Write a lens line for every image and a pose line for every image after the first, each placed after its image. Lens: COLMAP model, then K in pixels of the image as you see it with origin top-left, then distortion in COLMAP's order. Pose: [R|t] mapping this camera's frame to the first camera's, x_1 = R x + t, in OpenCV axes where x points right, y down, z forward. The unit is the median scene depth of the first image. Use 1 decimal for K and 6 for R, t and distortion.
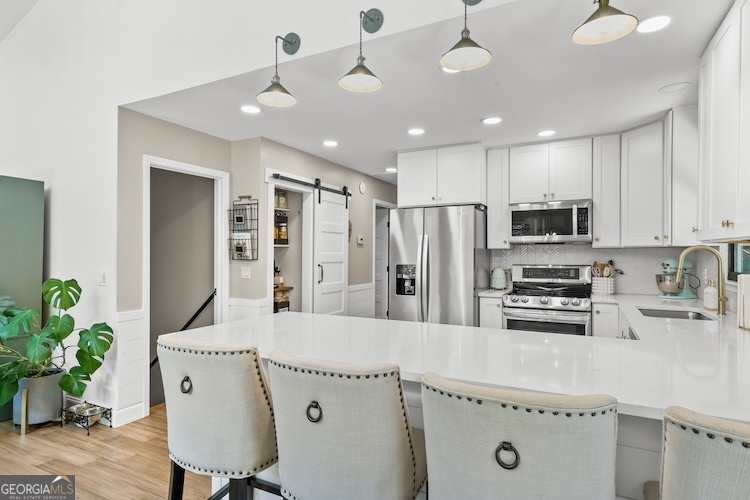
lens RADIAL K [[407.2, 0, 375.0], [0, 407.2, 250.0], [0, 0, 1]] dist [-0.001402, -0.000263]
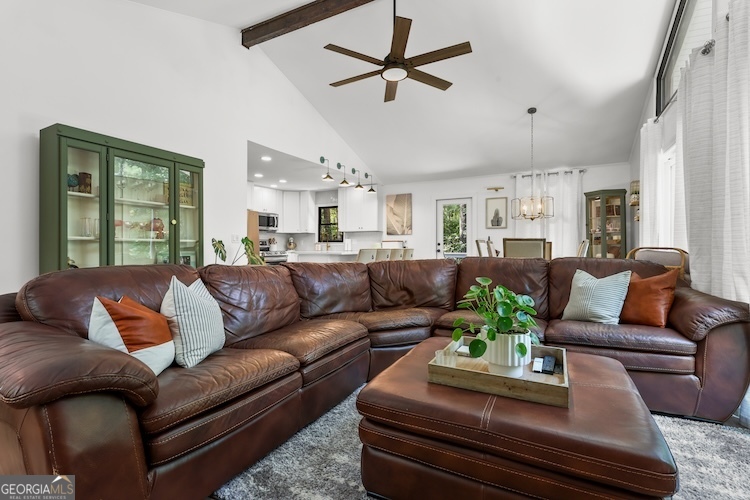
lens RADIAL K [[343.7, 0, 375.0], [0, 343.7, 250.0], [0, 0, 1]] dist [0.000234, 0.000022]
pose [[0.004232, 0.001105, 0.999990, -1.666011], [-0.007060, 0.999975, -0.001075, 0.101838], [-0.999966, -0.007055, 0.004240, 0.328431]]
